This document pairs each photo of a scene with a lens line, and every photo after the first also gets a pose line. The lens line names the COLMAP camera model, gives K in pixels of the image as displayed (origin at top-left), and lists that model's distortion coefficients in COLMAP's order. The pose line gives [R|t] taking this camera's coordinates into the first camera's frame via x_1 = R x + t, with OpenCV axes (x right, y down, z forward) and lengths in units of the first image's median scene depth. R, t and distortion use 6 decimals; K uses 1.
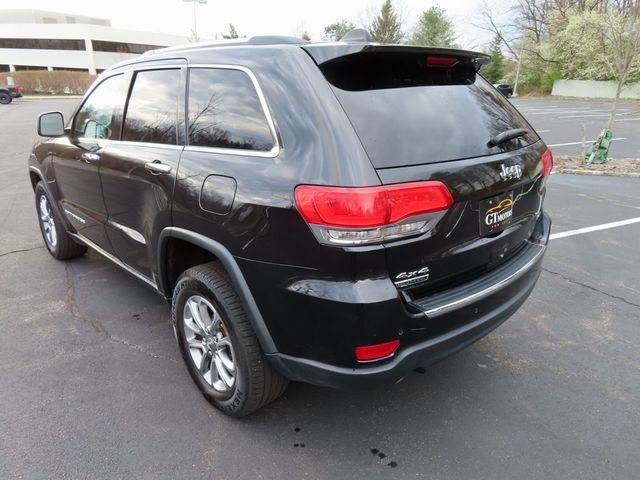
lens RADIAL K [[458.0, 0, 317.6], [0, 458.0, 239.4], [0, 0, 1]] dist [-0.007124, 0.008019]
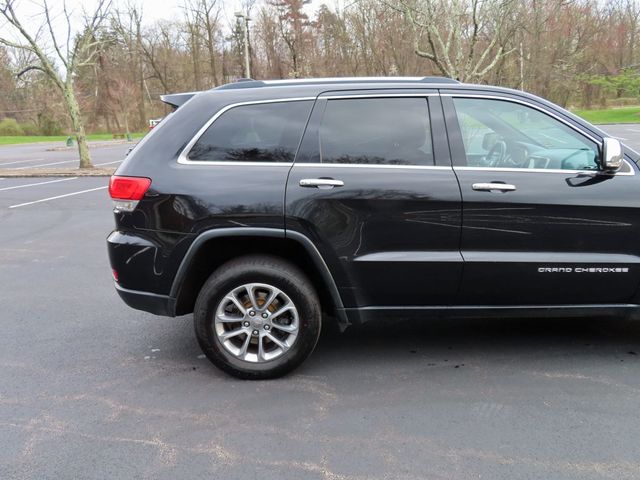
lens RADIAL K [[561.3, 0, 318.4], [0, 561.3, 239.0], [0, 0, 1]] dist [-0.008546, -0.003996]
pose [[-0.662008, 0.176890, -0.728323, 0.073027], [-0.215005, 0.886087, 0.410636, -0.044744], [0.717995, 0.428438, -0.548565, 0.133276]]
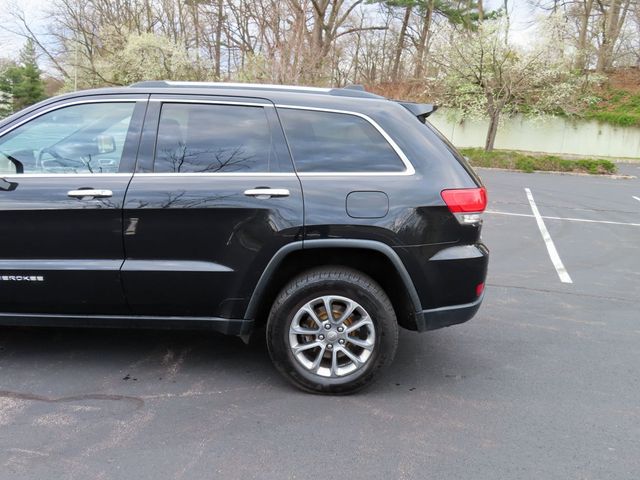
lens RADIAL K [[606.5, 0, 320.9], [0, 606.5, 241.4], [0, 0, 1]] dist [0.010969, -0.000611]
pose [[0.685026, -0.111193, 0.719983, -0.075746], [0.188366, 0.981711, -0.027607, 0.001415], [-0.703746, 0.154532, 0.693442, -0.005378]]
